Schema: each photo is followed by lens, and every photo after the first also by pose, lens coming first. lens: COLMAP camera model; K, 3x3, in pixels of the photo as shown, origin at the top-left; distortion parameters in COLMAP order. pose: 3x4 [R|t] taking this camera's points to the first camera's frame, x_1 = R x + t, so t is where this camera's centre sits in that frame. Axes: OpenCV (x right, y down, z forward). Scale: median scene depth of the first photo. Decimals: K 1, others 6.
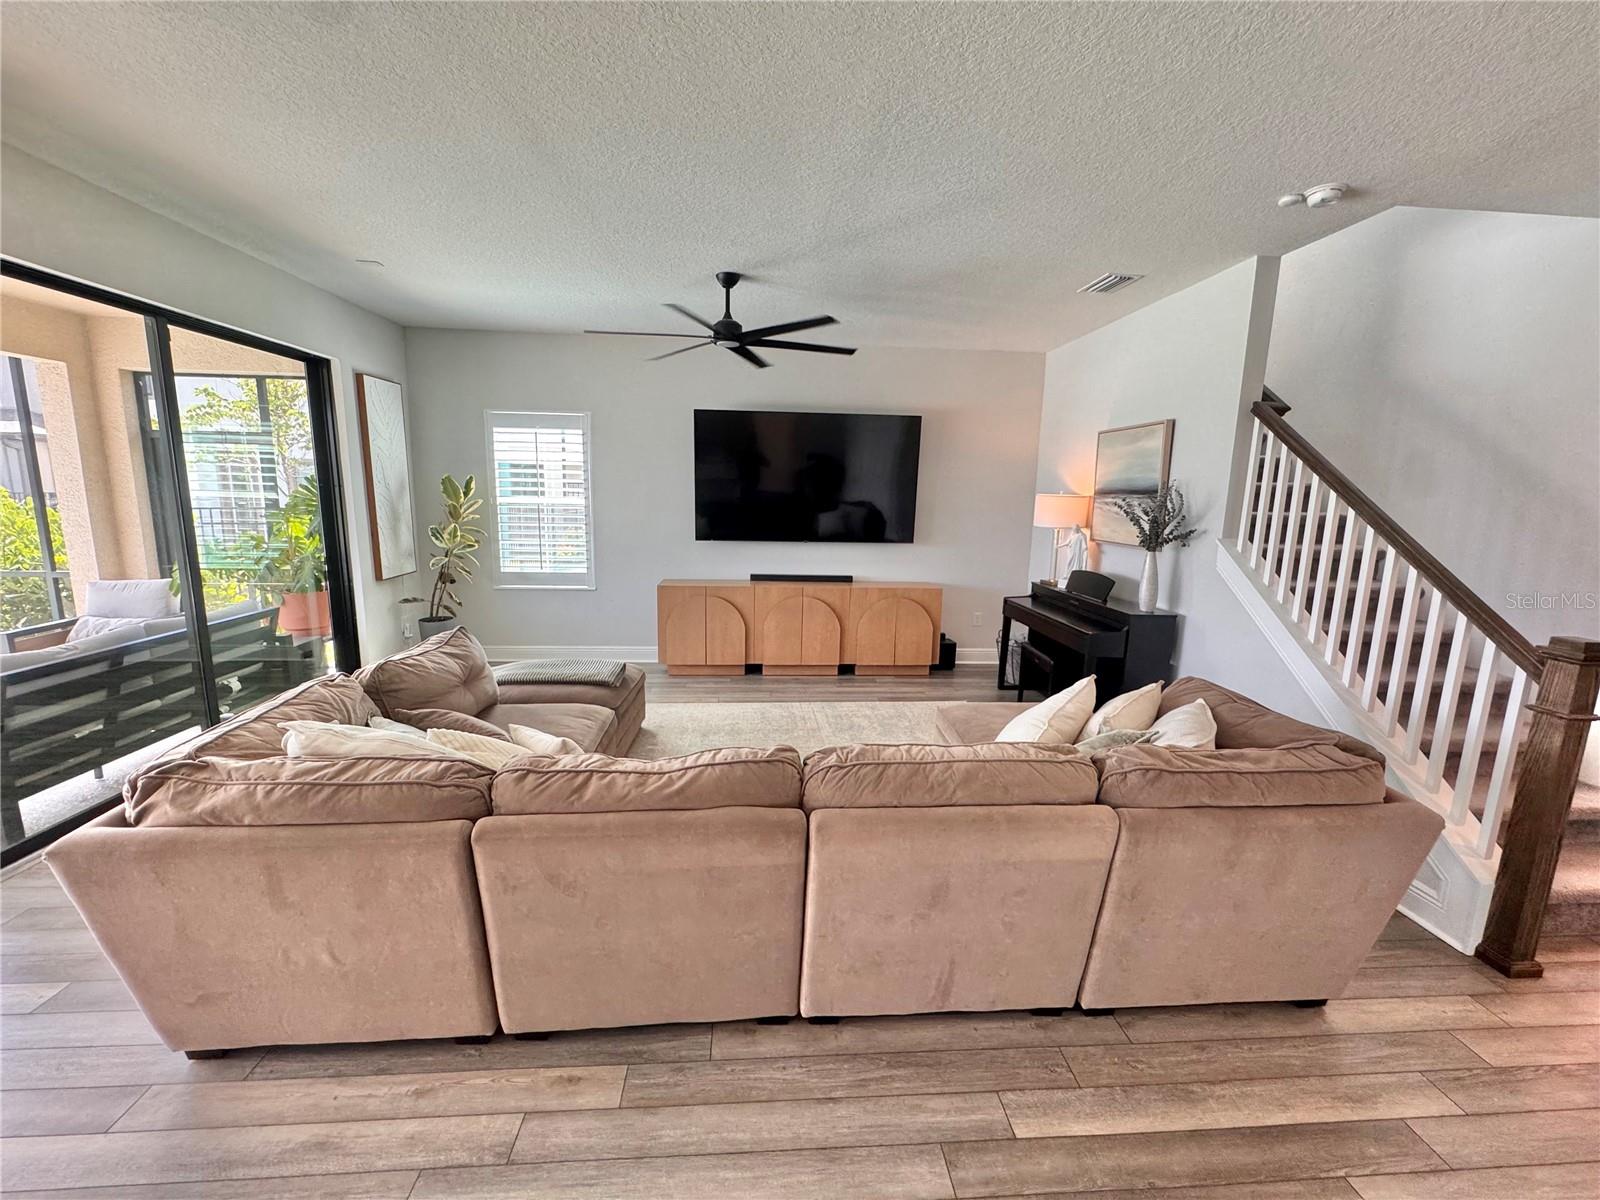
lens RADIAL K [[641.0, 0, 798.7], [0, 641.0, 597.3], [0, 0, 1]] dist [-0.005414, 0.000222]
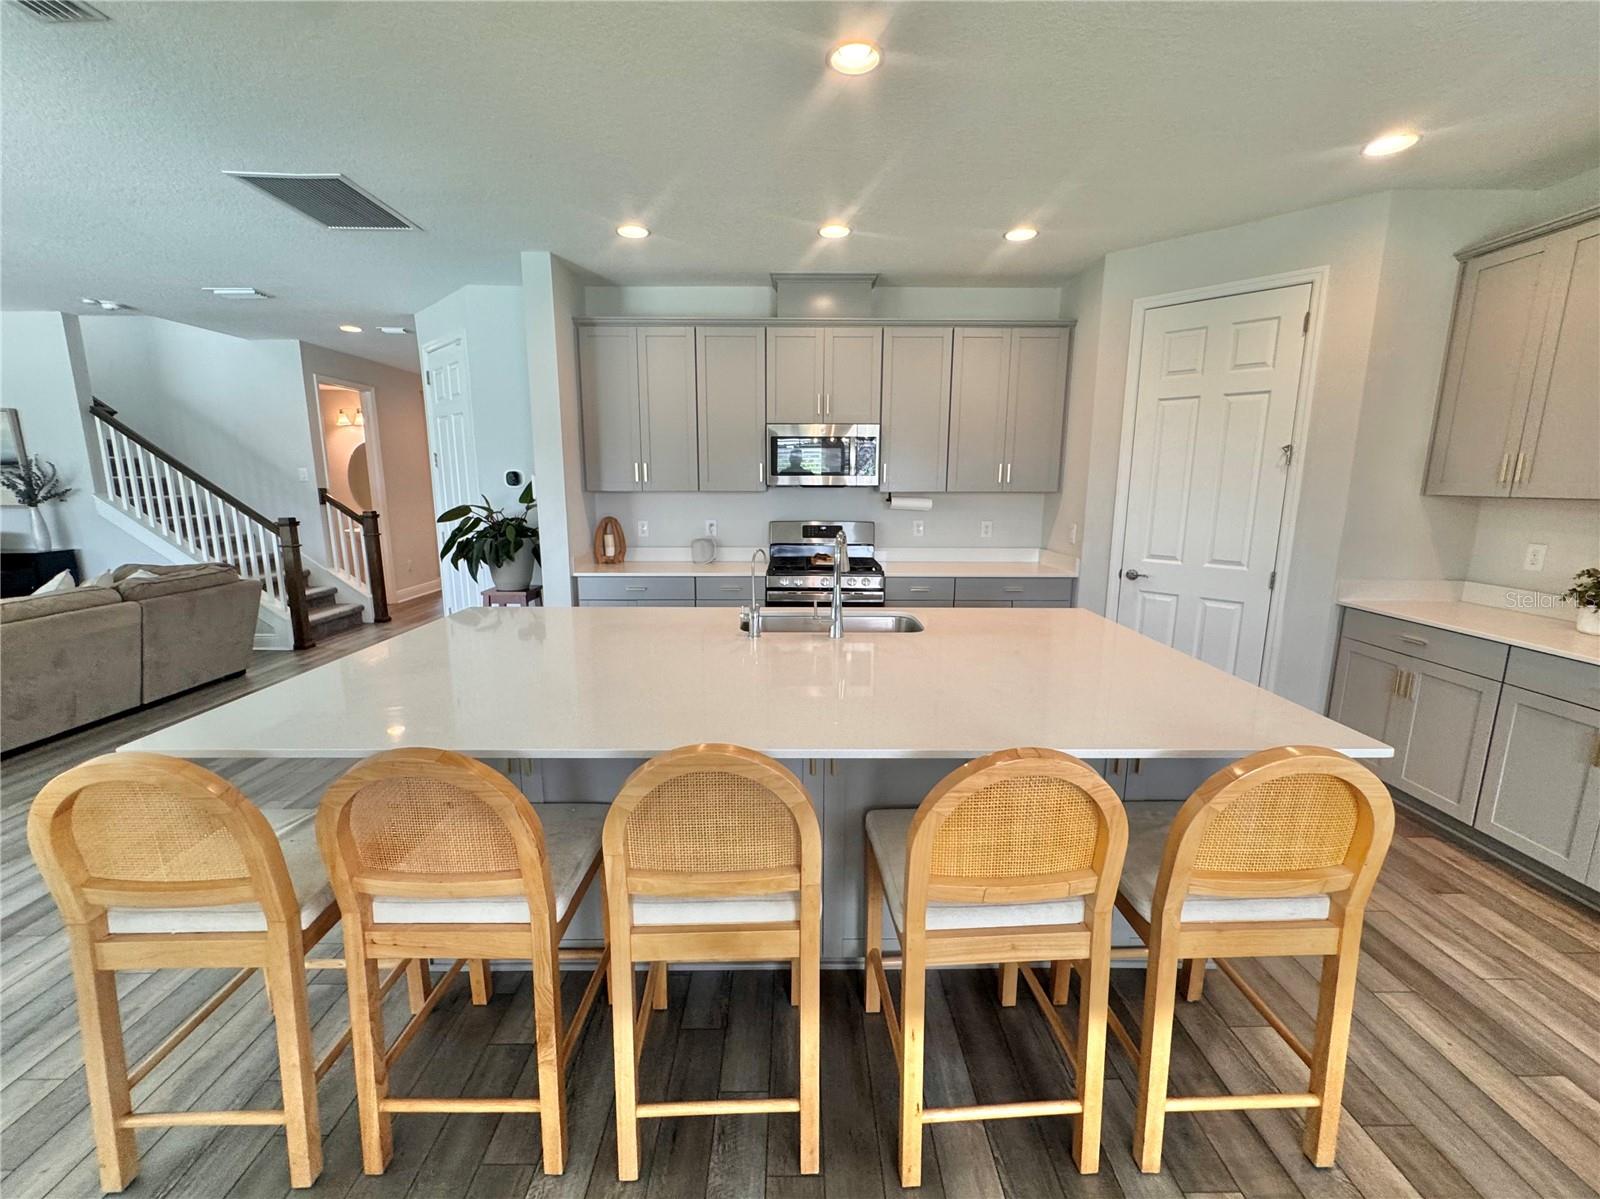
lens RADIAL K [[641.0, 0, 798.7], [0, 641.0, 596.8], [0, 0, 1]] dist [-0.005414, 0.000222]
pose [[0.055335, -0.202422, 0.977734, -0.633678], [0.158171, 0.968646, 0.191589, 0.098359], [-0.985860, 0.144047, 0.085617, -0.612536]]
